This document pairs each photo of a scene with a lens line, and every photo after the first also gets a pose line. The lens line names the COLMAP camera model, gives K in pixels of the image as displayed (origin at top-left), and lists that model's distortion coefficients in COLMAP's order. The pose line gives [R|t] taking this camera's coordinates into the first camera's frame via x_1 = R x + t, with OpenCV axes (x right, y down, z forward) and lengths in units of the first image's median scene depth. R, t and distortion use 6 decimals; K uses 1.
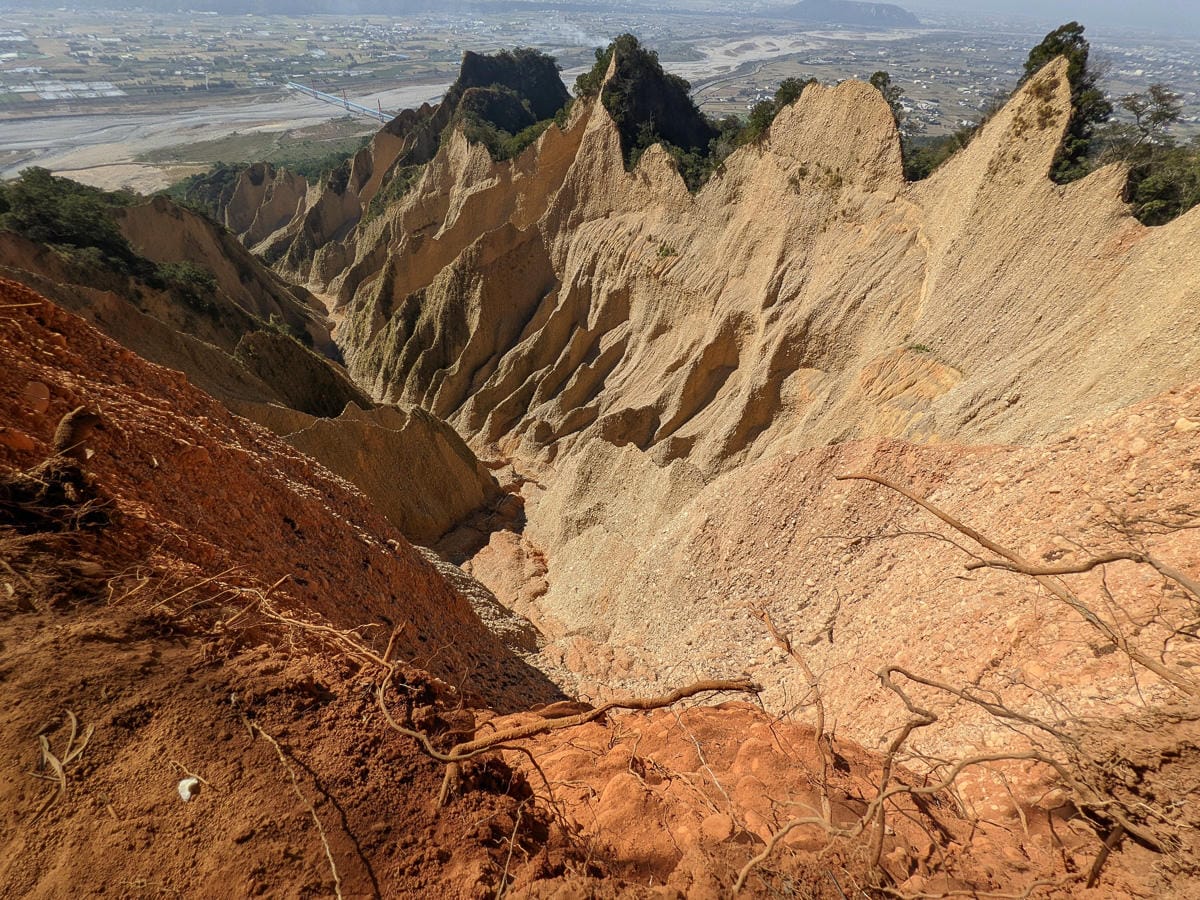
lens RADIAL K [[590.2, 0, 600.0], [0, 590.2, 450.0], [0, 0, 1]] dist [-0.002286, 0.001131]
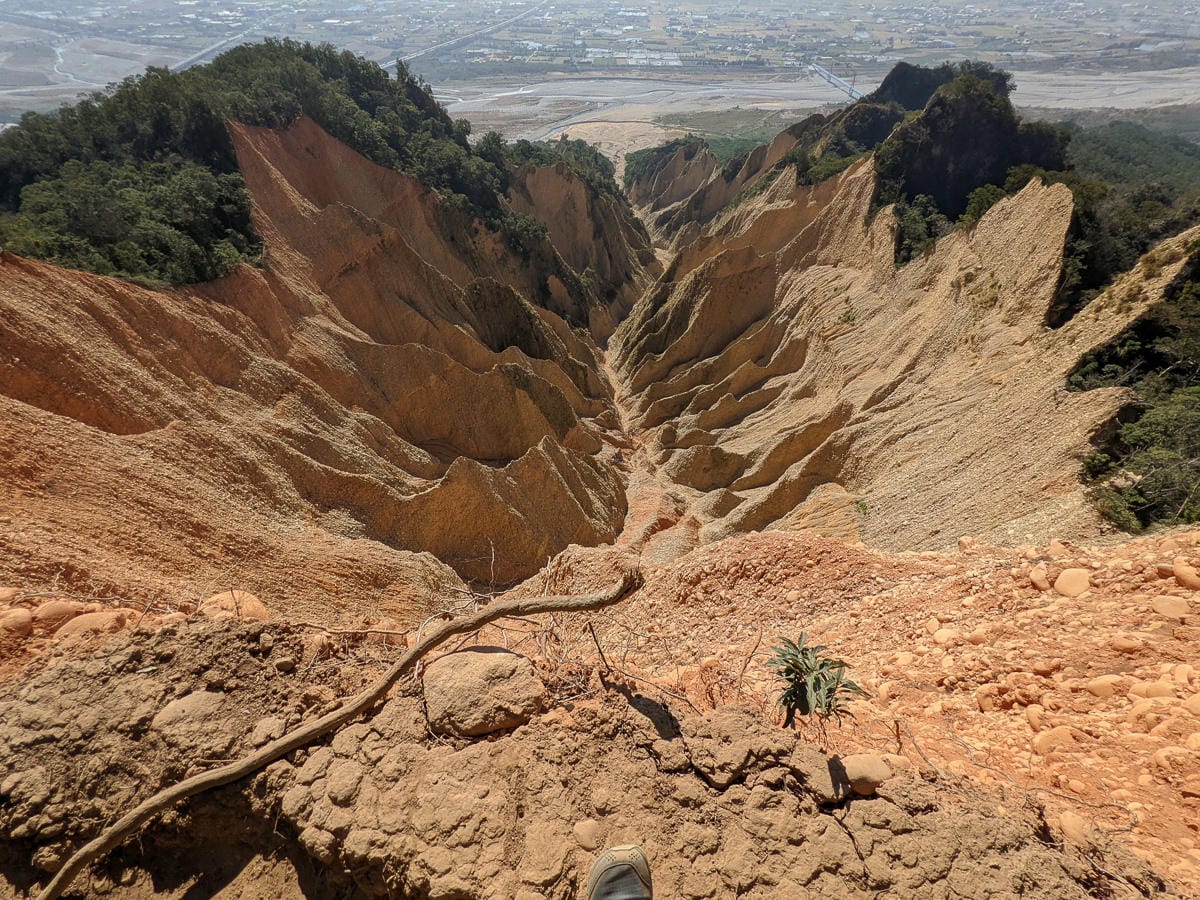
lens RADIAL K [[590.2, 0, 600.0], [0, 590.2, 450.0], [0, 0, 1]] dist [-0.002286, 0.001131]
pose [[0.702400, 0.440447, -0.559142, 0.403343], [-0.421781, 0.890333, 0.171487, -0.130698], [0.573354, 0.115383, 0.811142, 0.040336]]
